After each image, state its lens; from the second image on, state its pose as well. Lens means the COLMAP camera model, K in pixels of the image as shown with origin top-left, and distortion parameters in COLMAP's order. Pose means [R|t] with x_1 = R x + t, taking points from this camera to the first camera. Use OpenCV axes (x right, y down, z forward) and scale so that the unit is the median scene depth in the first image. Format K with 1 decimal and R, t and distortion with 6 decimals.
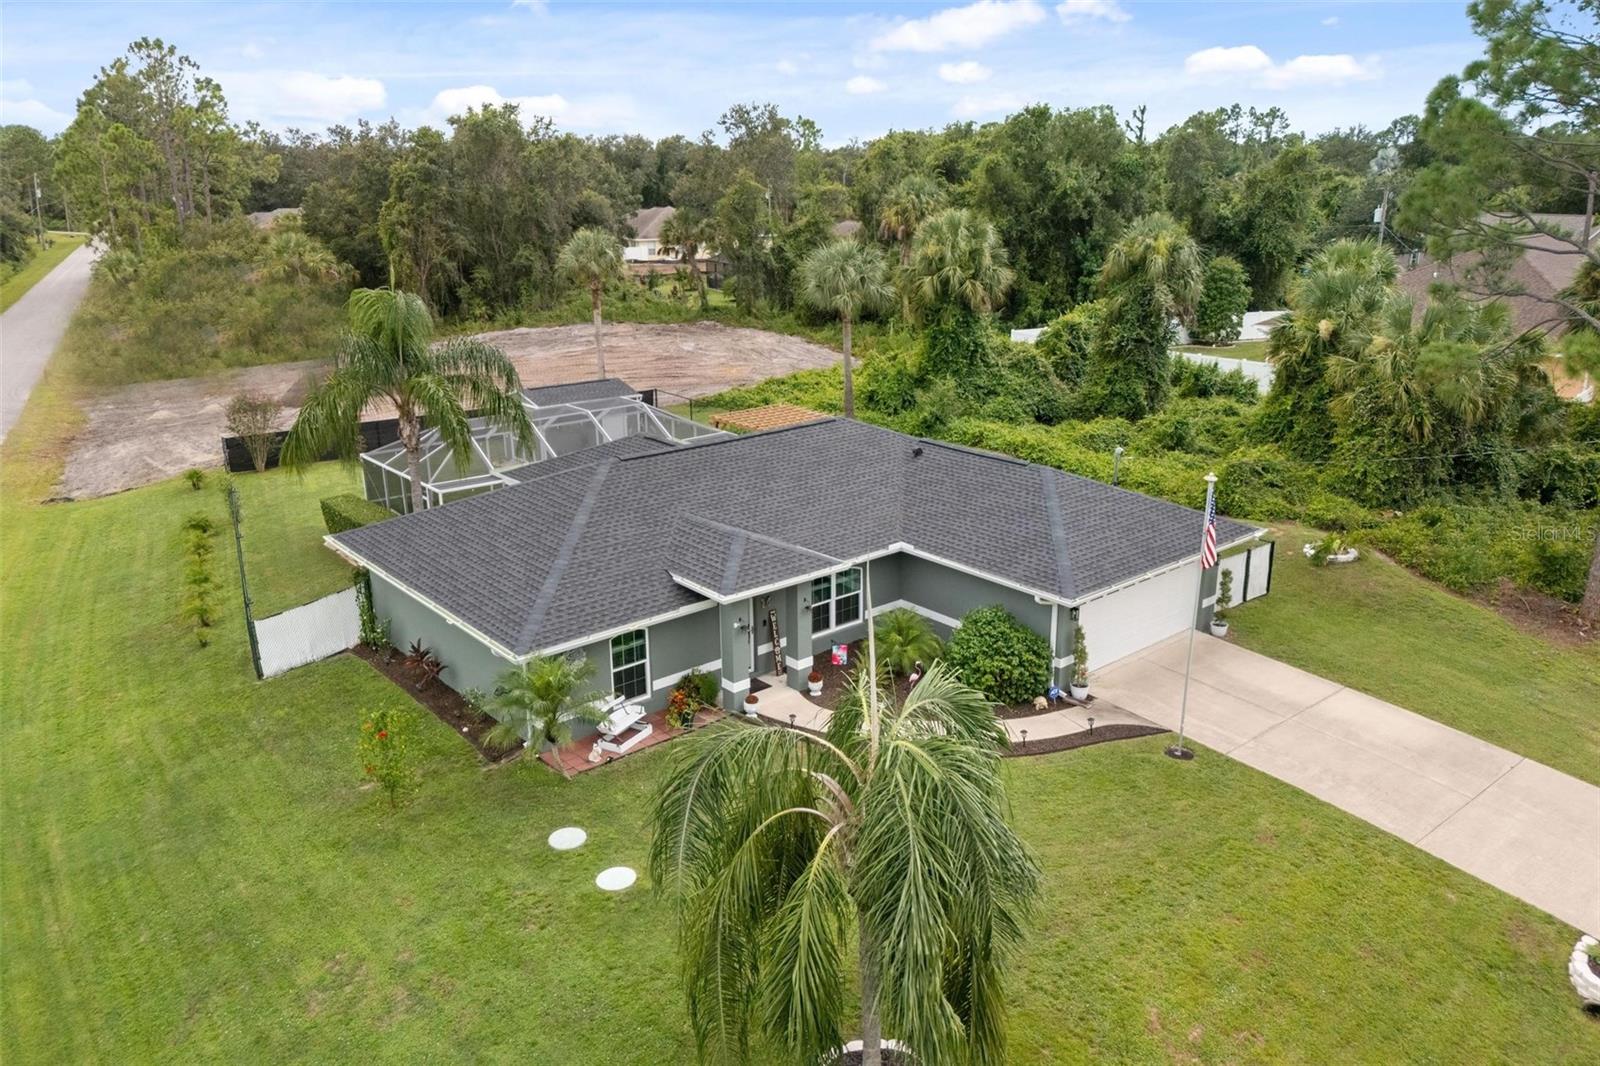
lens RADIAL K [[1174.8, 0, 795.0], [0, 1174.8, 537.9], [0, 0, 1]] dist [0.036419, -0.031796]
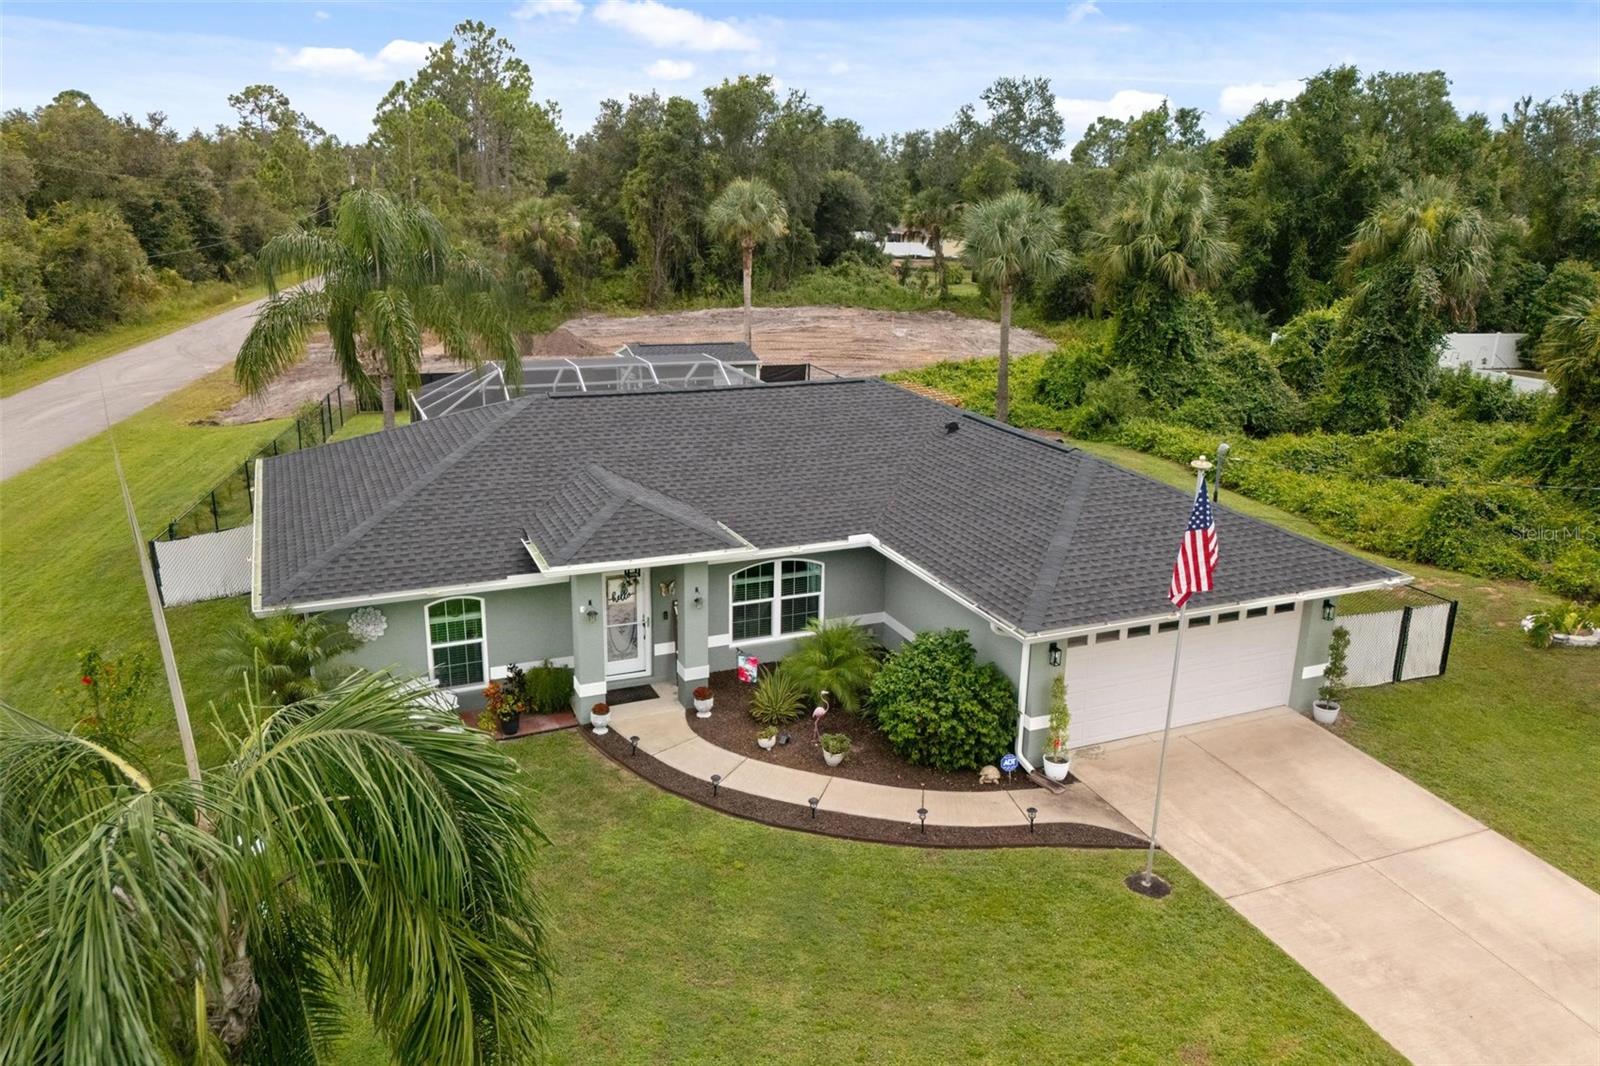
lens RADIAL K [[1174.8, 0, 800.5], [0, 1174.8, 534.9], [0, 0, 1]] dist [0.036419, -0.031796]
pose [[0.957704, 0.109208, -0.266228, 0.145644], [-0.113426, 0.993546, -0.000470, 0.005582], [0.264459, 0.030648, 0.963910, 0.152781]]
